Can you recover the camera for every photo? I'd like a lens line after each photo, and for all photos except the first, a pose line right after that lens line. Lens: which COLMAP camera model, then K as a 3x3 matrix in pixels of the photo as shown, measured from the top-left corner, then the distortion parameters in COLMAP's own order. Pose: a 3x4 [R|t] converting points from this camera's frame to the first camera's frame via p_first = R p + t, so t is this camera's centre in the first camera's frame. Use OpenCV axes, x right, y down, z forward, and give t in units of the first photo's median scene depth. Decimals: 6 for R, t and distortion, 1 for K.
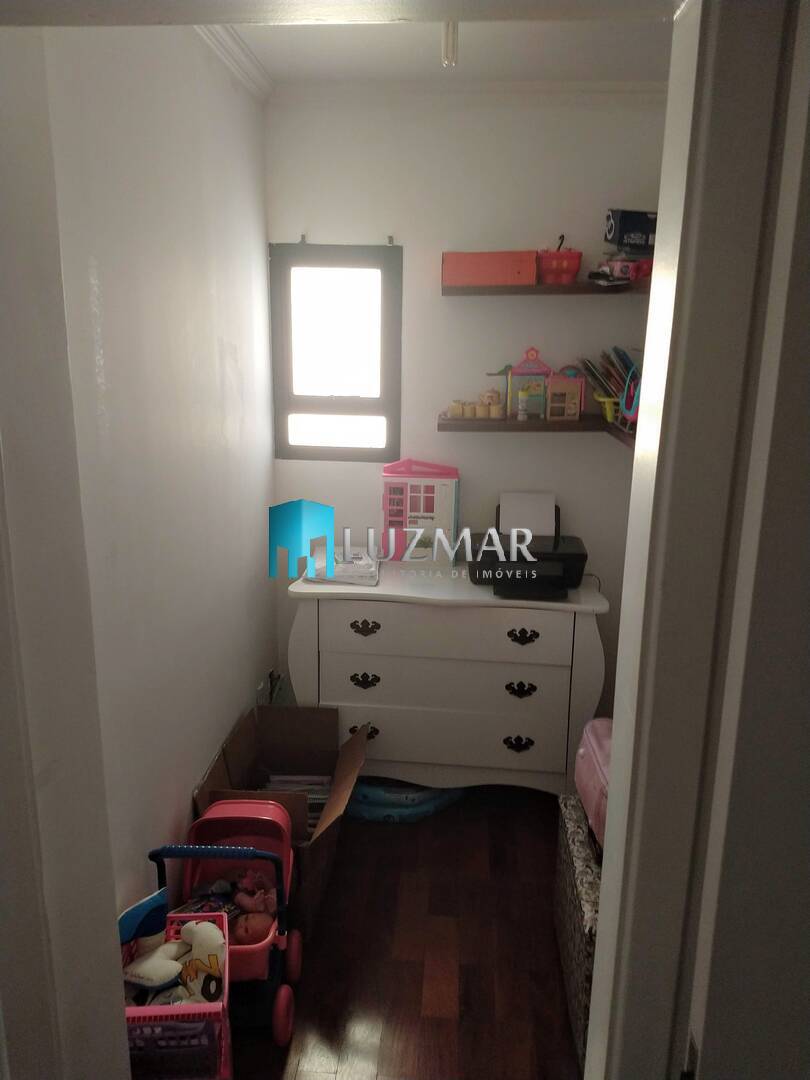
lens RADIAL K [[819.9, 0, 403.9], [0, 819.9, 534.9], [0, 0, 1]] dist [0.282467, -0.565240]
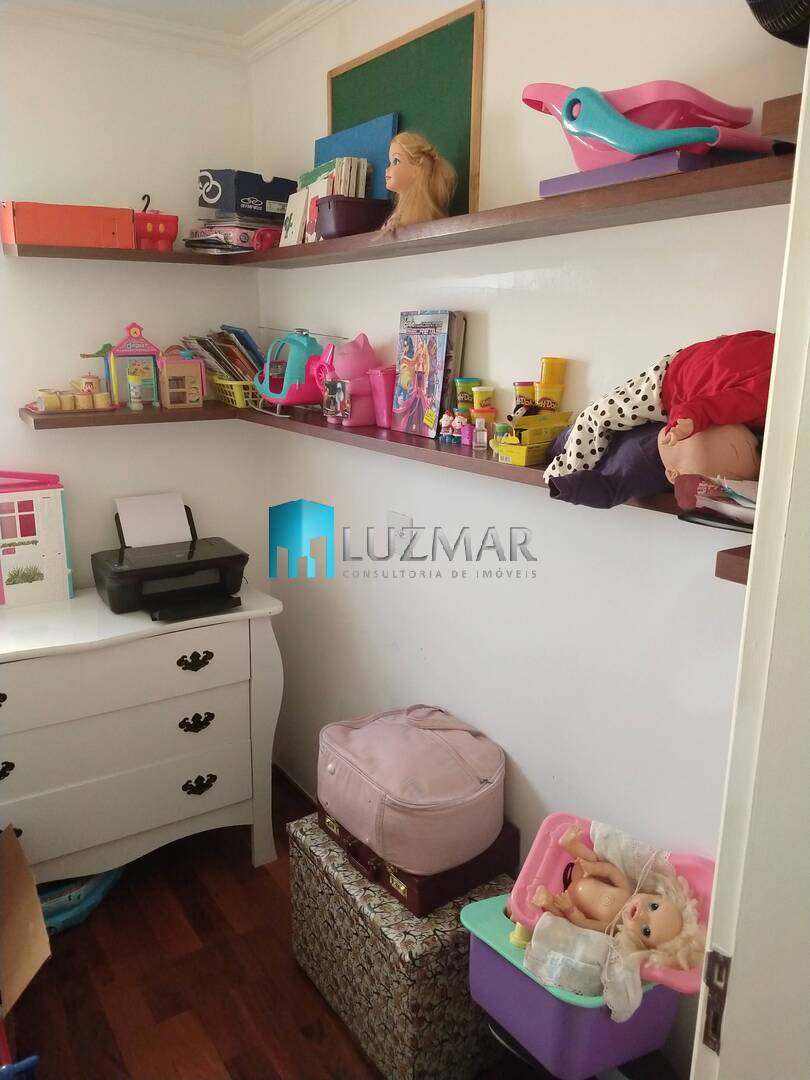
lens RADIAL K [[819.9, 0, 403.9], [0, 819.9, 534.9], [0, 0, 1]] dist [0.282467, -0.565240]
pose [[0.795636, -0.152376, 0.586298, -0.164628], [0.147622, 0.987440, 0.056301, -0.022180], [-0.587513, 0.041755, 0.808137, 0.161569]]
